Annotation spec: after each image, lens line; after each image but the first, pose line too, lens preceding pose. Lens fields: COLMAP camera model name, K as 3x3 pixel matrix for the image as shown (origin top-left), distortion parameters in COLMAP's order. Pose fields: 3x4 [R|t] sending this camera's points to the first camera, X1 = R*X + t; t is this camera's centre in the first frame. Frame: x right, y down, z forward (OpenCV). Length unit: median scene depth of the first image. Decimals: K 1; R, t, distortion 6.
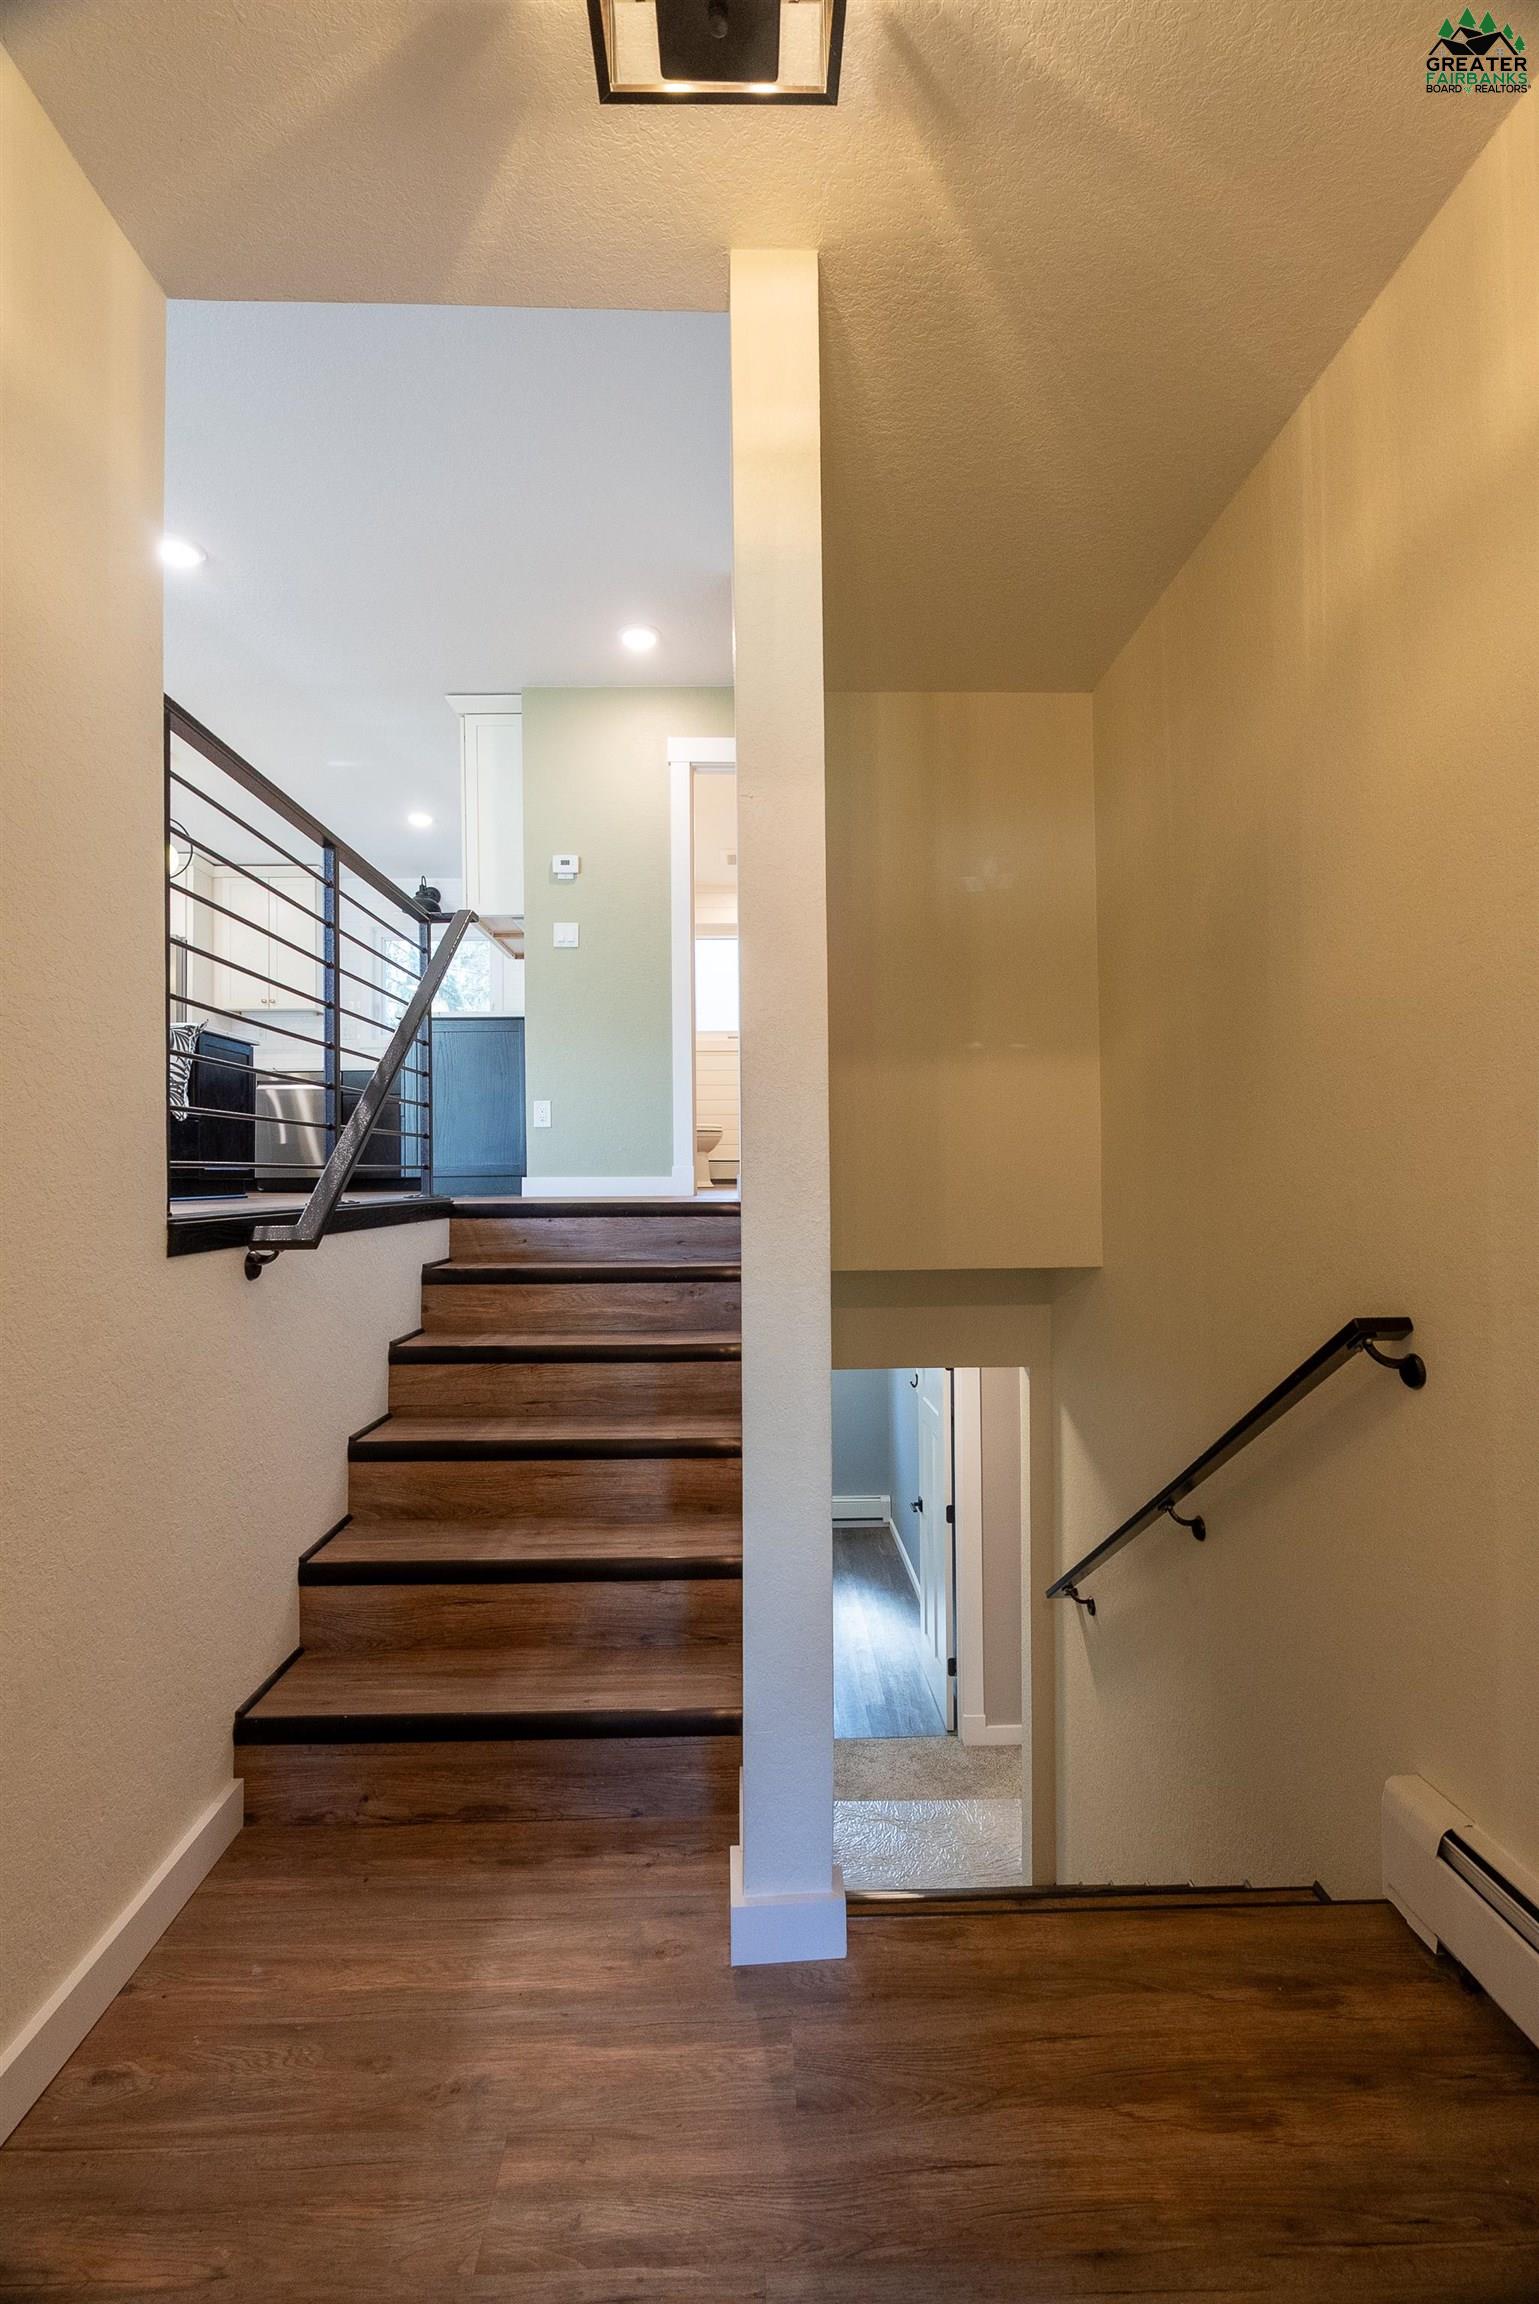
lens RADIAL K [[1054.8, 0, 769.5], [0, 1054.8, 1152.0], [0, 0, 1]] dist [-0.005088, 0.001739]
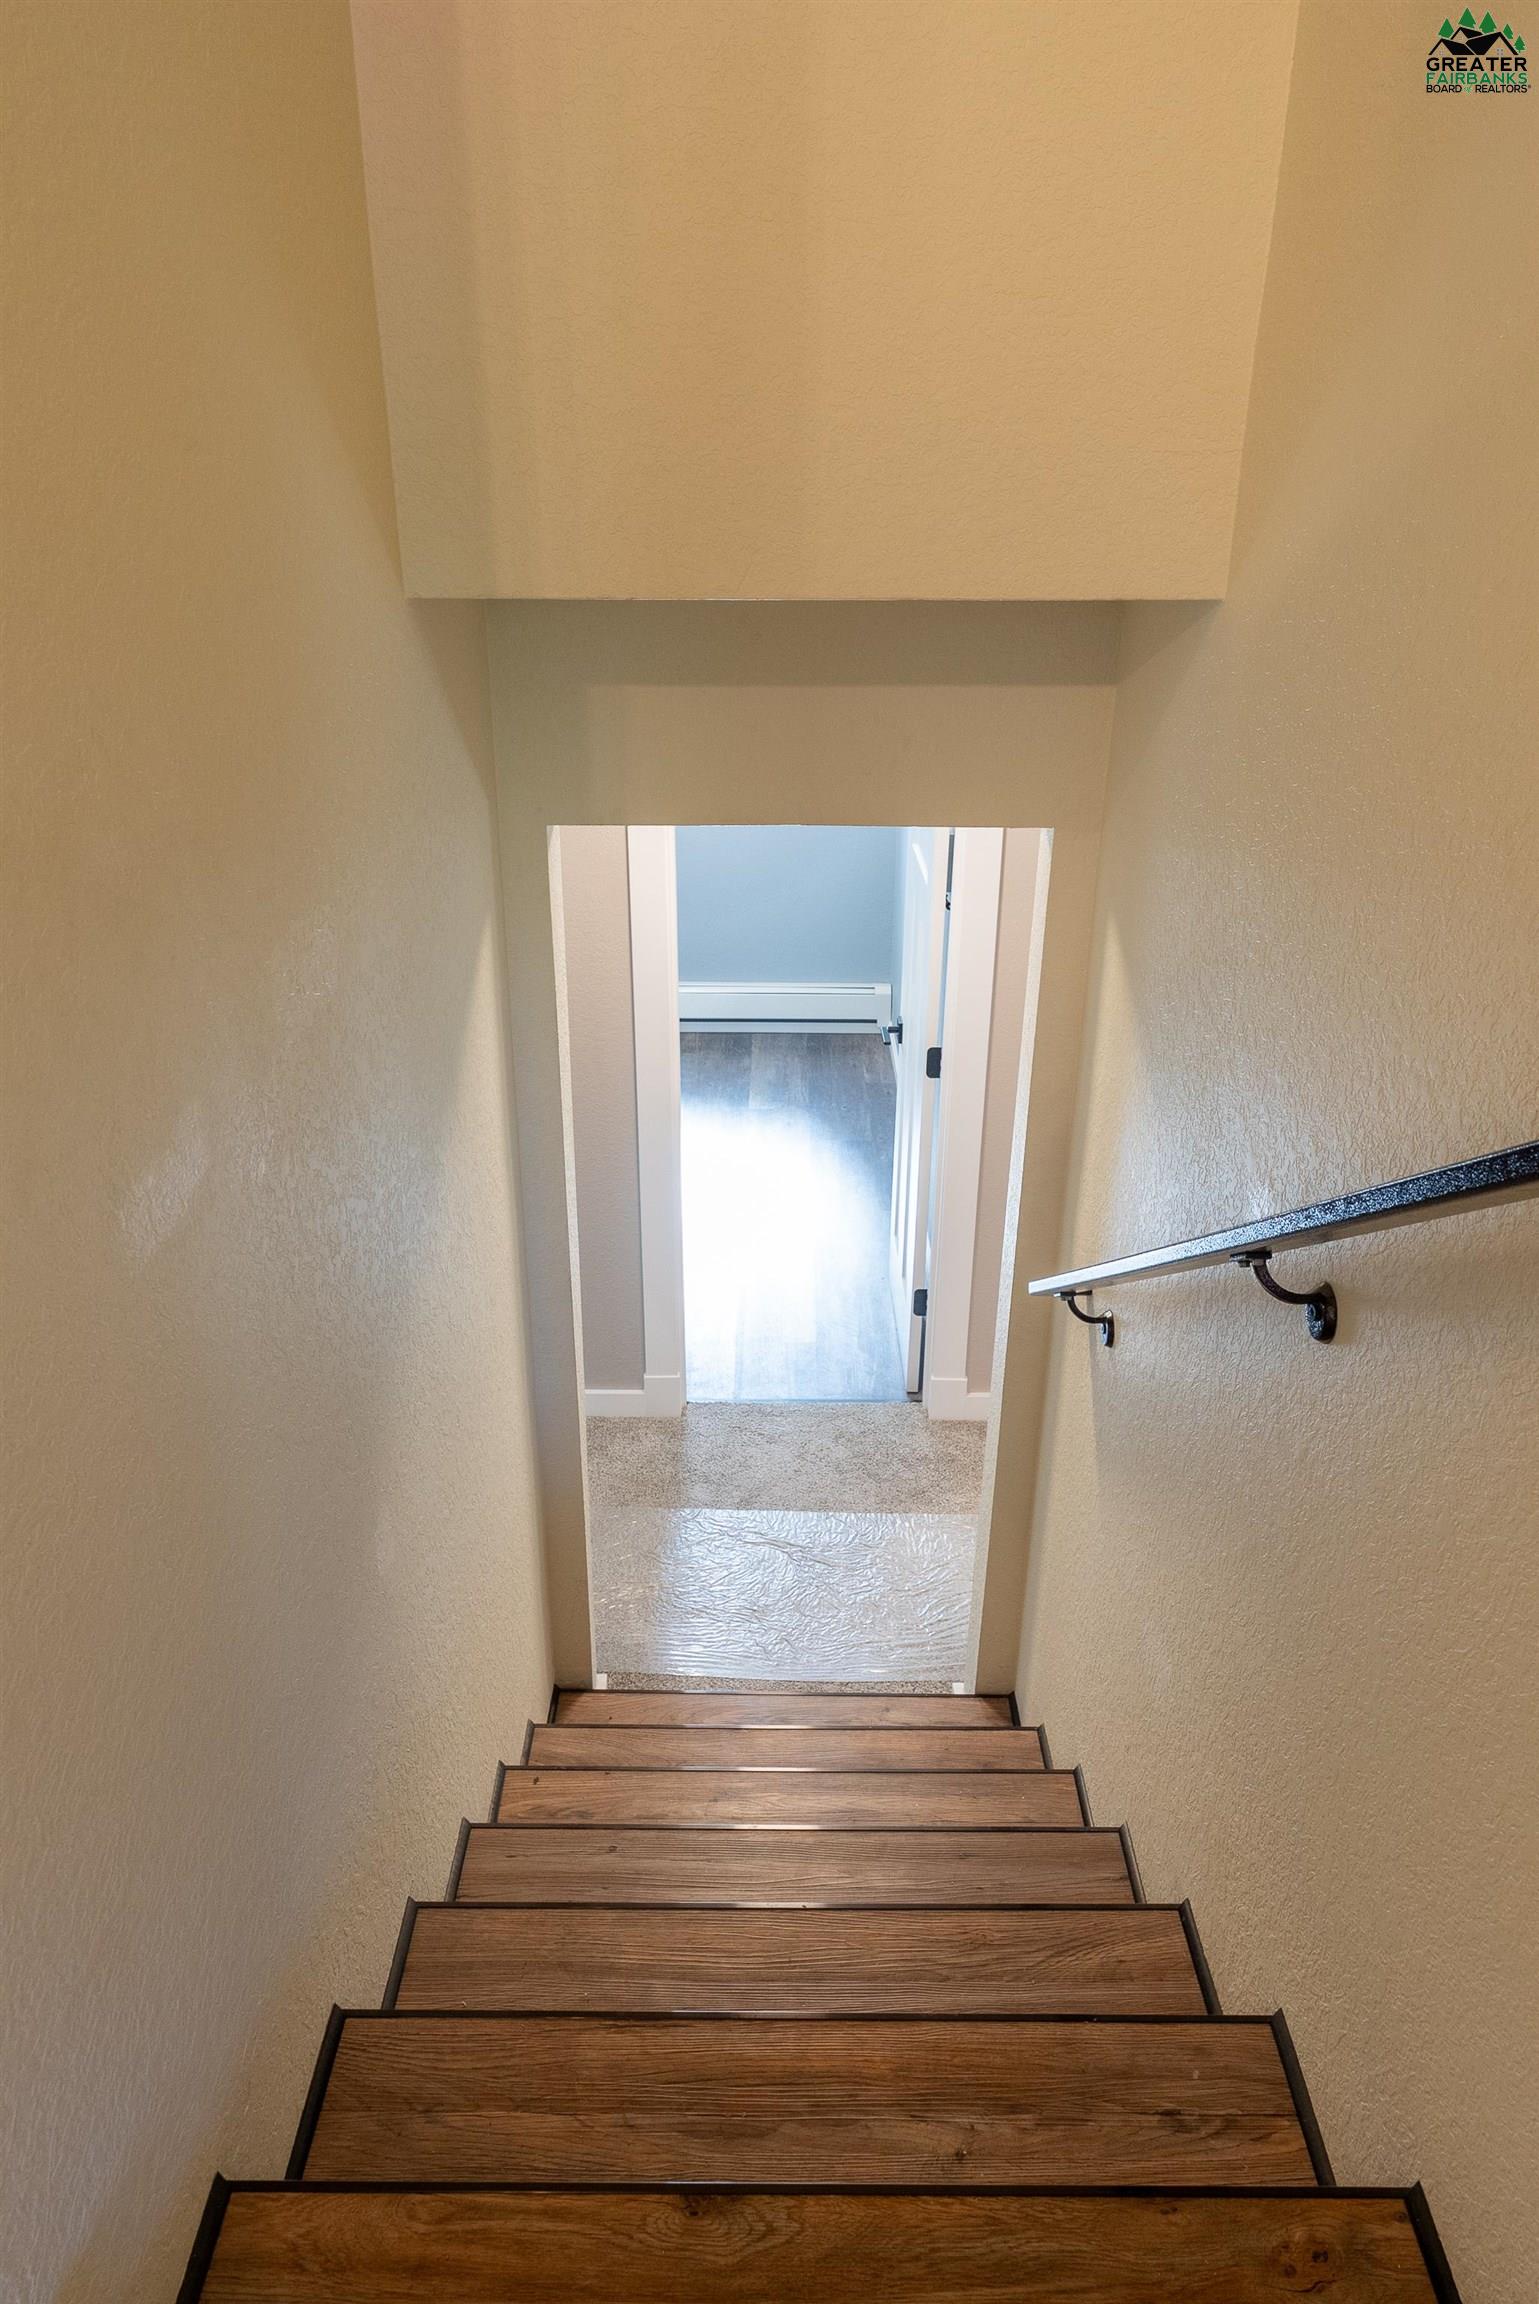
lens RADIAL K [[1562.7, 0, 769.5], [0, 1562.7, 1152.0], [0, 0, 1]] dist [0.000767, -0.000004]
pose [[0.999351, 0.026130, -0.024798, 0.121036], [-0.012298, 0.894493, 0.446914, 0.027331], [0.033860, -0.446318, 0.894233, 0.283636]]
